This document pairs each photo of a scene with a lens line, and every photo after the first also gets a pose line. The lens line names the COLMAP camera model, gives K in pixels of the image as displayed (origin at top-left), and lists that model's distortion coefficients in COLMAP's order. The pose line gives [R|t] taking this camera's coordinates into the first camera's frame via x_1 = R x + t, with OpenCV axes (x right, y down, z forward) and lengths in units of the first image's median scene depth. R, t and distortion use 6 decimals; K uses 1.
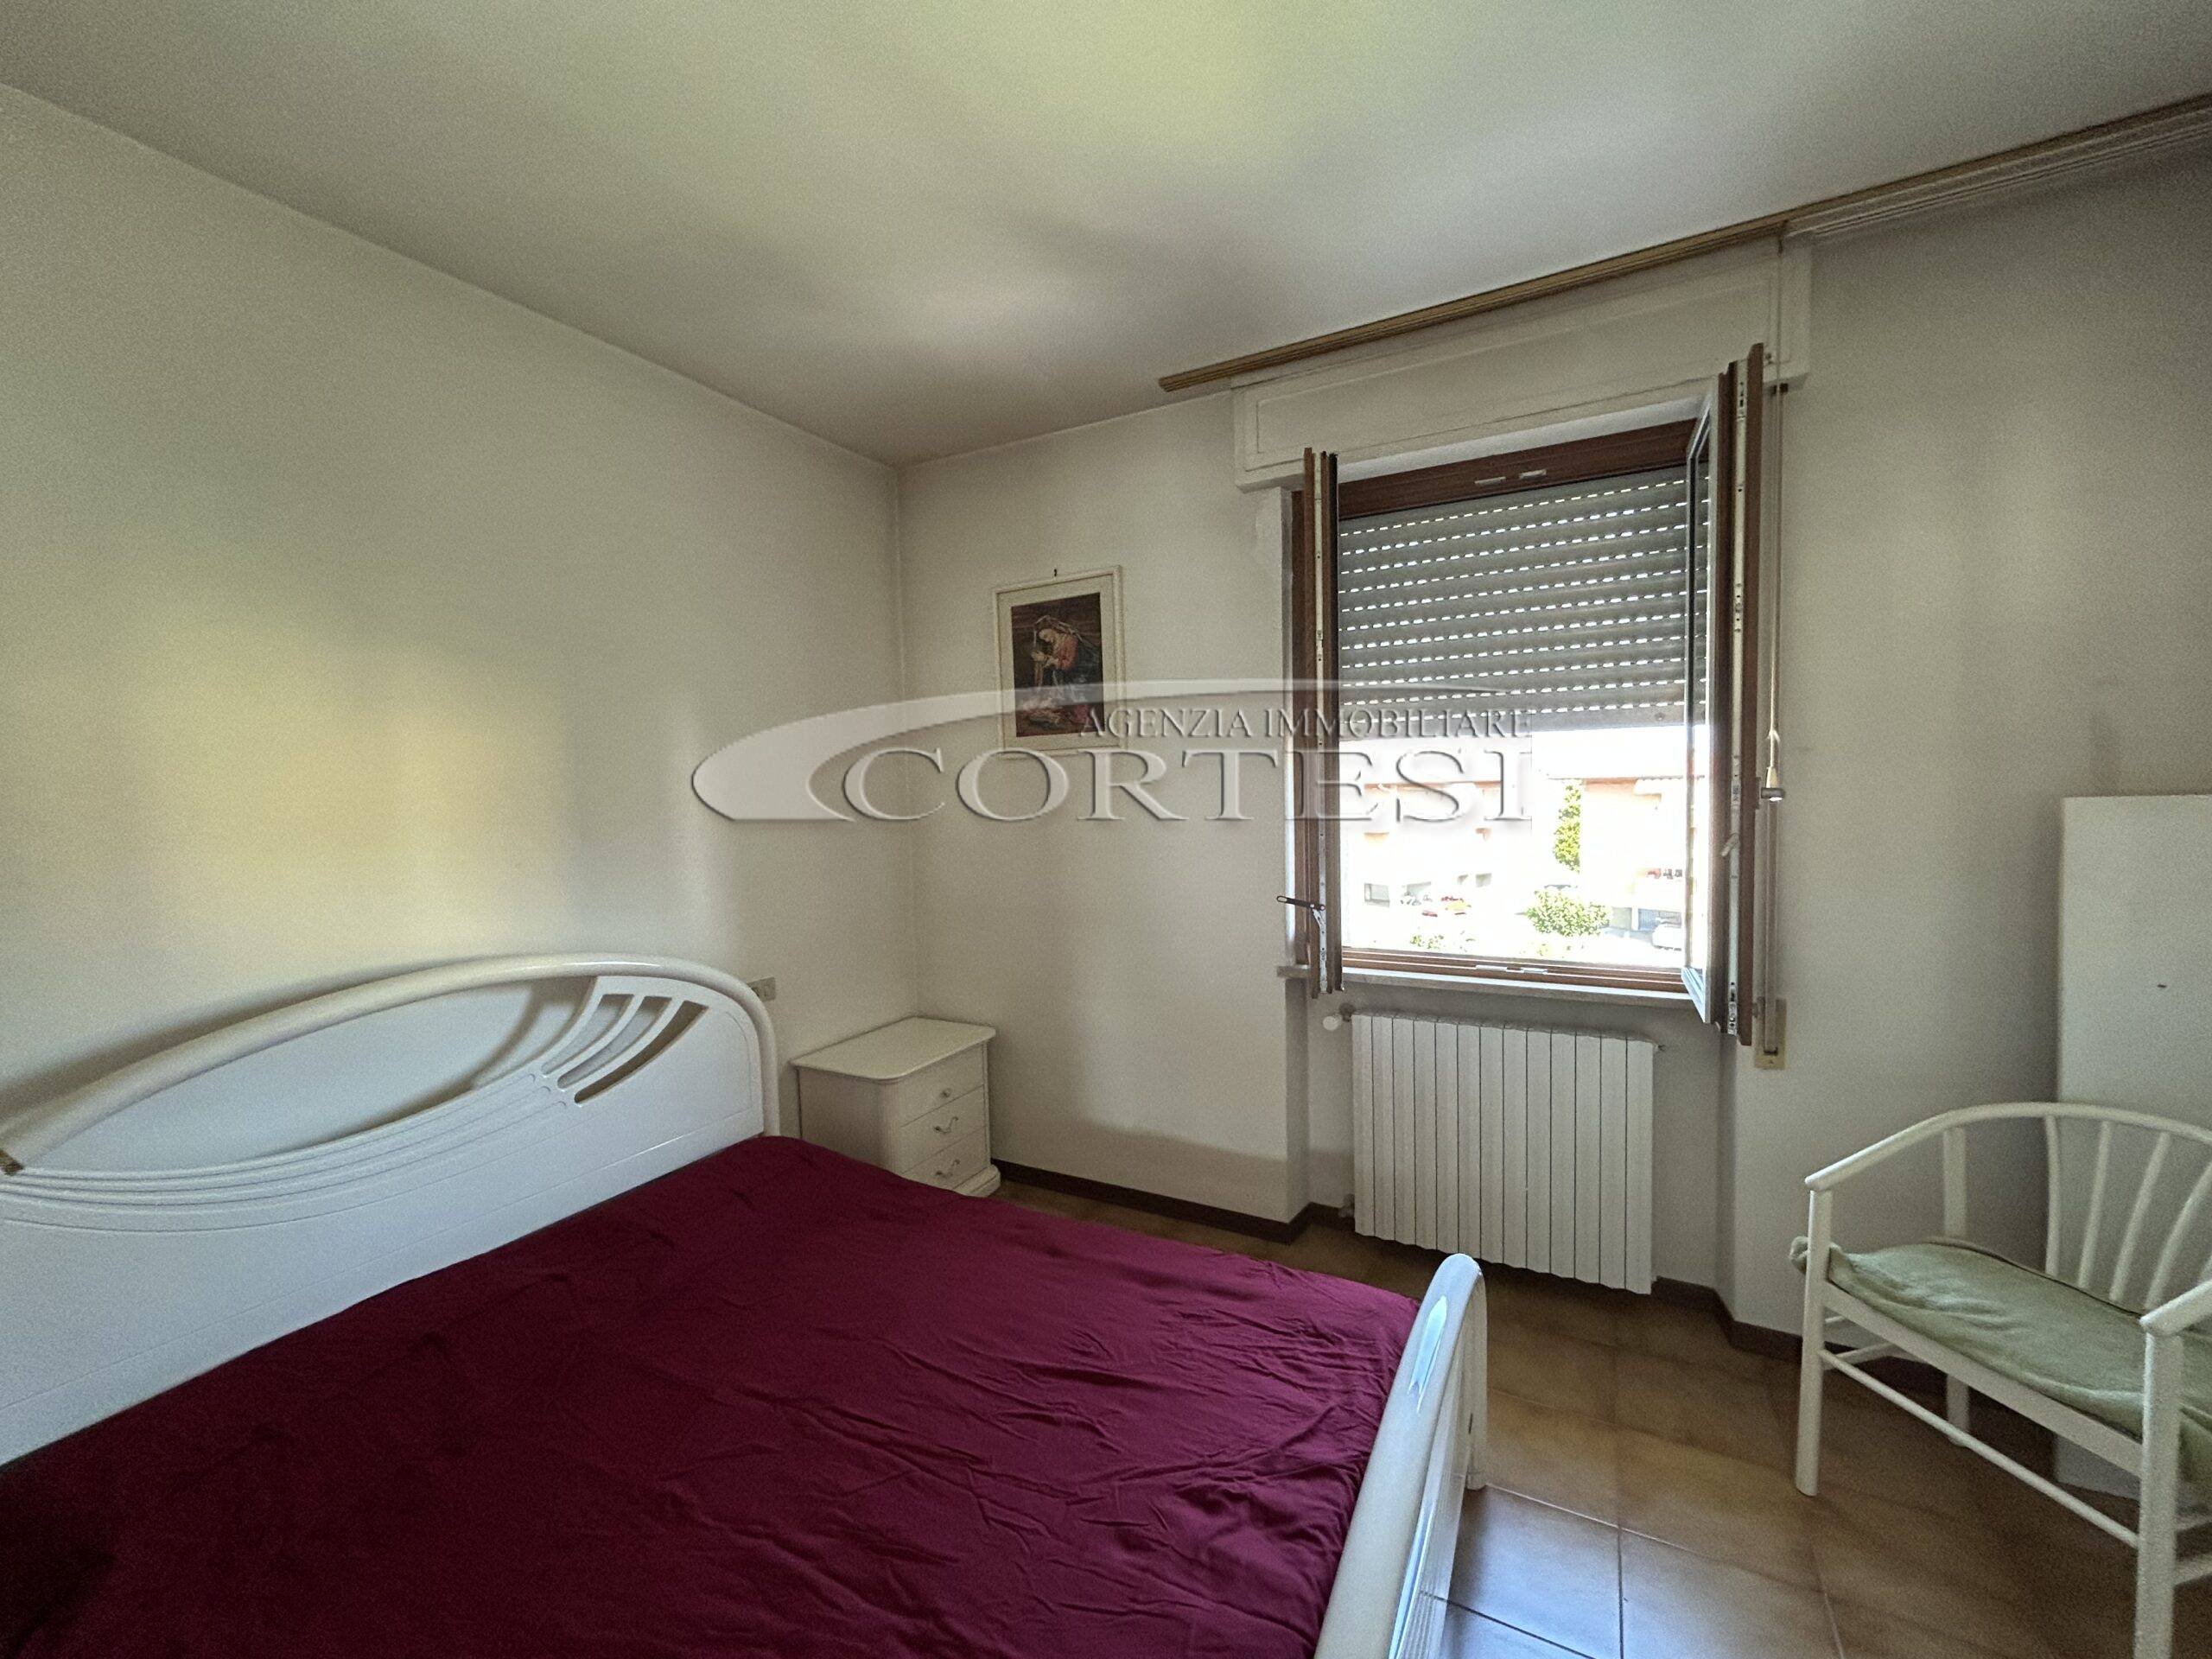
lens RADIAL K [[955.0, 0, 1082.1], [0, 955.0, 832.5], [0, 0, 1]] dist [0.001531, 0.000574]
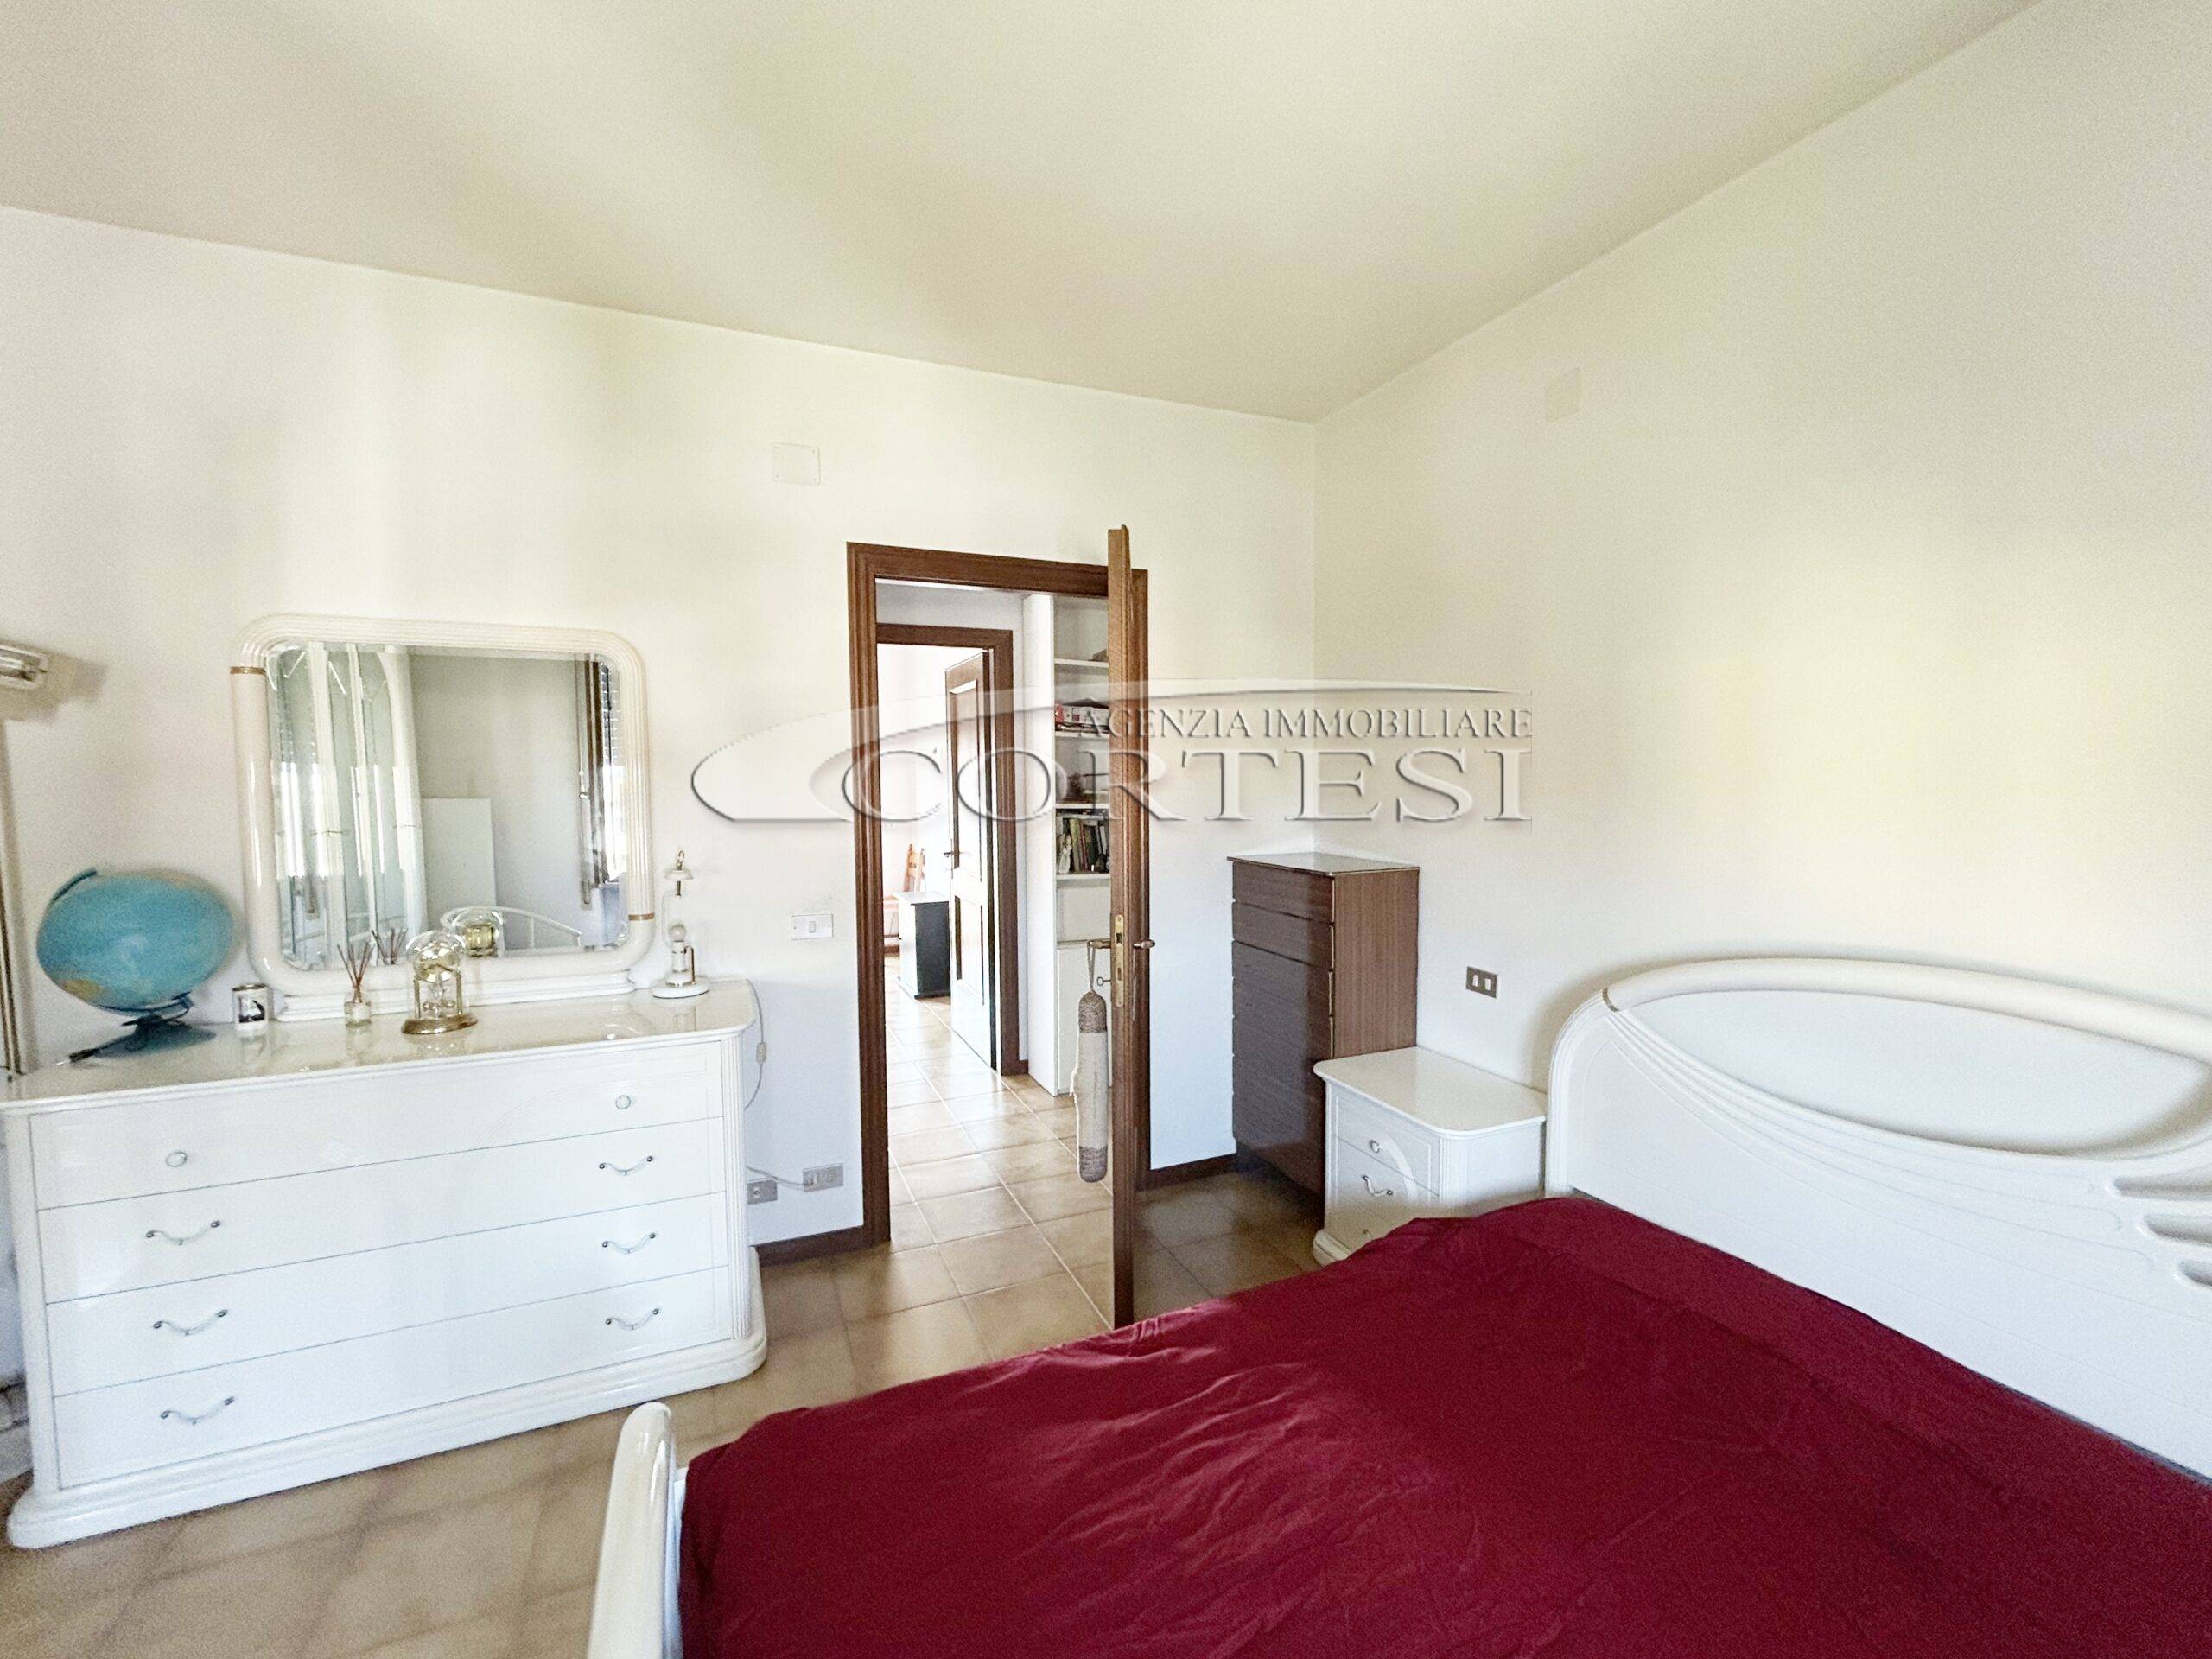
lens RADIAL K [[890.6, 0, 1097.4], [0, 890.6, 830.1], [0, 0, 1]] dist [-0.001318, -0.000200]
pose [[-0.596099, 0.083097, -0.798599, 0.245602], [-0.013659, 0.993437, 0.113566, -0.035226], [0.802795, 0.078604, -0.591052, 0.696834]]
